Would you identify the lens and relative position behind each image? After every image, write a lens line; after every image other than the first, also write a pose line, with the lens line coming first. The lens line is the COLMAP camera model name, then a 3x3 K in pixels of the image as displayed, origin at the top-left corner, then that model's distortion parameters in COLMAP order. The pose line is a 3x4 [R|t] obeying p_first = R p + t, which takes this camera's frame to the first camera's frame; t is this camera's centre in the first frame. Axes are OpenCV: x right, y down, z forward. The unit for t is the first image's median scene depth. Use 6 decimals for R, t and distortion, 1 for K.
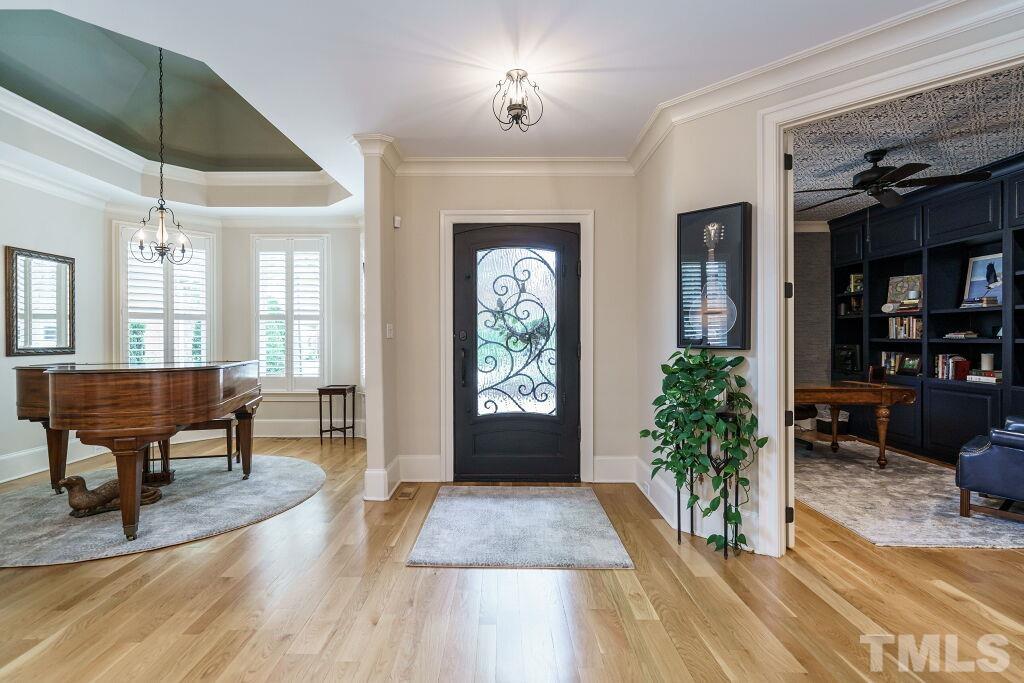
lens RADIAL K [[467.8, 0, 515.6], [0, 467.8, 339.9], [0, 0, 1]] dist [-0.013301, 0.000114]
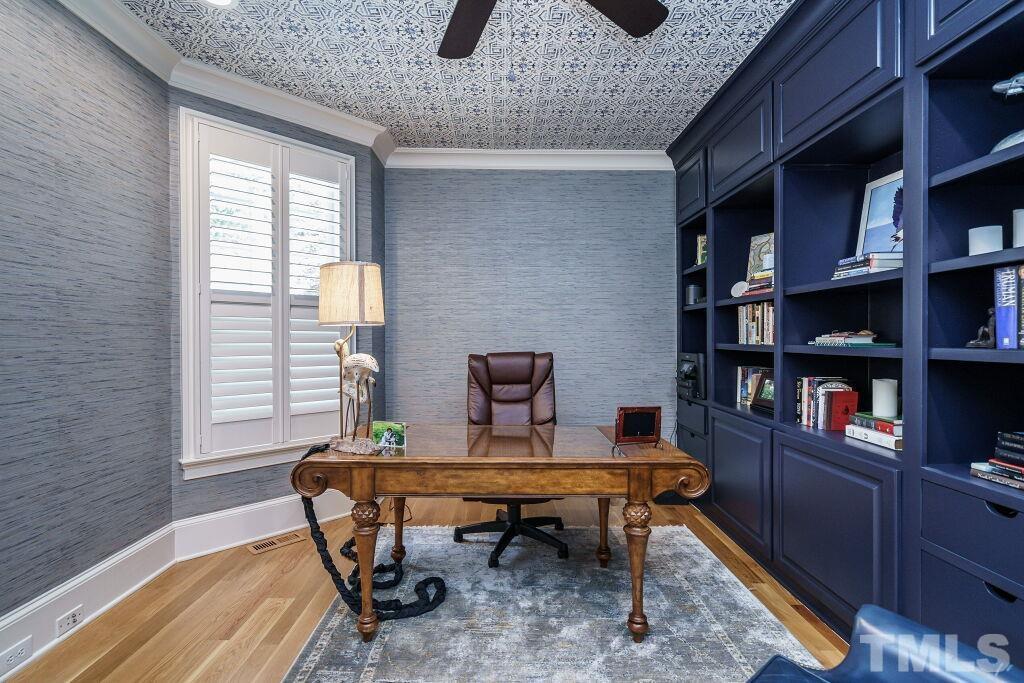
lens RADIAL K [[467.8, 0, 506.8], [0, 467.8, 340.6], [0, 0, 1]] dist [-0.013301, 0.000114]
pose [[0.999939, 0.004289, -0.010172, 0.598107], [-0.004307, 0.999989, -0.001749, -0.005452], [0.010164, 0.001793, 0.999947, 0.494286]]
